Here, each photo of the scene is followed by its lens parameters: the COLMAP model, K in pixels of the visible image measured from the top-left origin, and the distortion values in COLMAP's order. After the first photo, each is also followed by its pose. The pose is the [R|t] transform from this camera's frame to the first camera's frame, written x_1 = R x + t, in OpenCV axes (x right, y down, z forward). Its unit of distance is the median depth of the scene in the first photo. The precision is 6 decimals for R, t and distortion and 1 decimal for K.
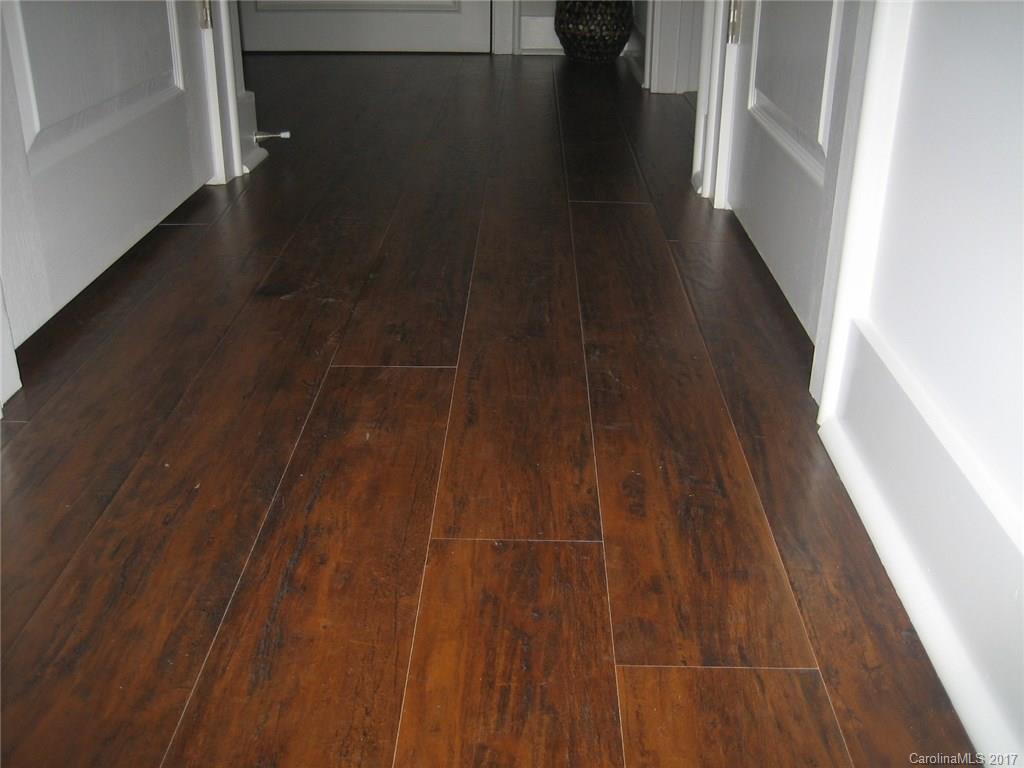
lens RADIAL K [[1074.1, 0, 511.9], [0, 1074.1, 384.9], [0, 0, 1]] dist [-0.093726, 0.000000]
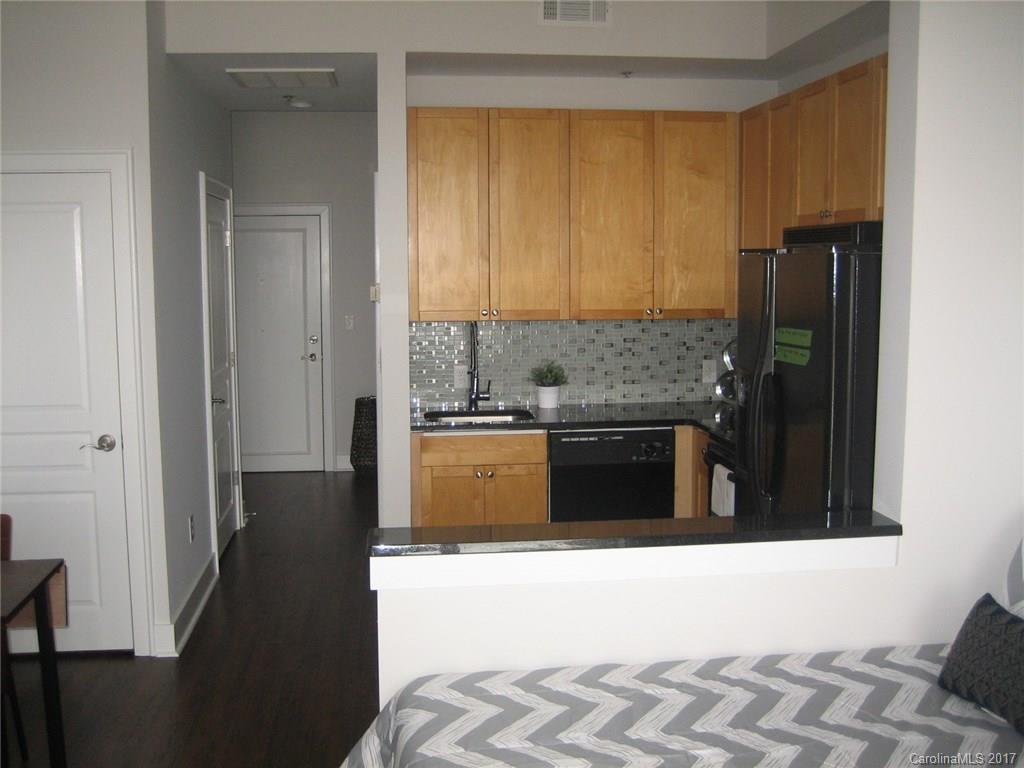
lens RADIAL K [[1074.1, 0, 512.8], [0, 1074.1, 389.3], [0, 0, 1]] dist [-0.093726, 0.000000]
pose [[0.990044, -0.036161, 0.136037, 0.079157], [0.076530, 0.949401, -0.304599, 0.266834], [-0.118139, 0.311977, 0.942716, -1.335880]]
